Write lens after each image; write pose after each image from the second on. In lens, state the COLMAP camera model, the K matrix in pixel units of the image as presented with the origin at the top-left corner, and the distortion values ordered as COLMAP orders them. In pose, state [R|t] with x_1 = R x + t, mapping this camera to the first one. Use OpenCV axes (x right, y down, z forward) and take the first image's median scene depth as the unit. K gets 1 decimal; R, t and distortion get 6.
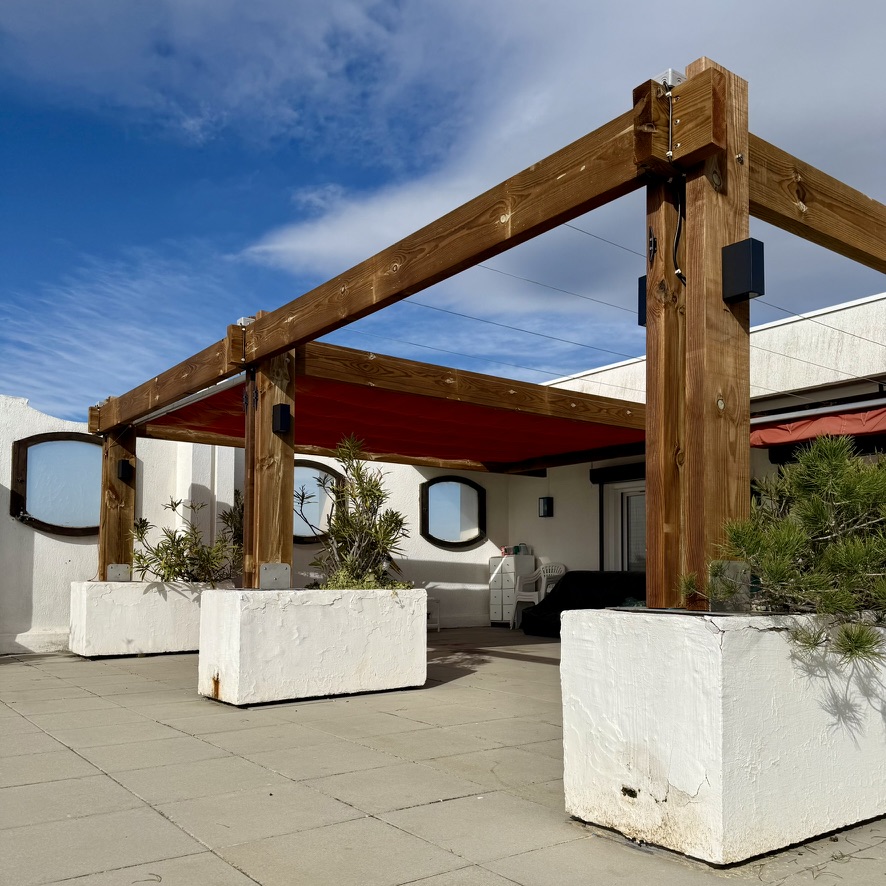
lens RADIAL K [[829.1, 0, 454.8], [0, 829.1, 530.9], [0, 0, 1]] dist [0.053544, -0.022281]
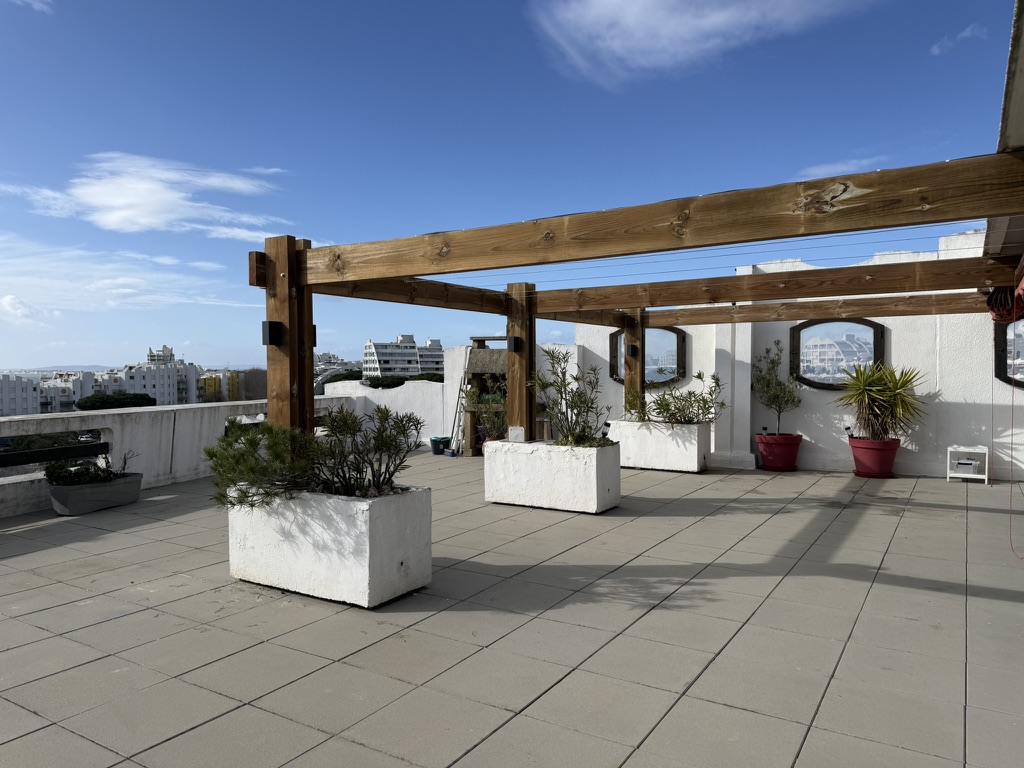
lens RADIAL K [[728.4, 0, 512.0], [0, 728.4, 384.0], [0, 0, 1]] dist [0.092978, -0.080085]
pose [[0.352774, 0.013011, -0.935618, 1.189329], [0.054988, 0.997887, 0.034611, -0.101490], [0.934091, -0.063658, 0.351313, 0.444737]]
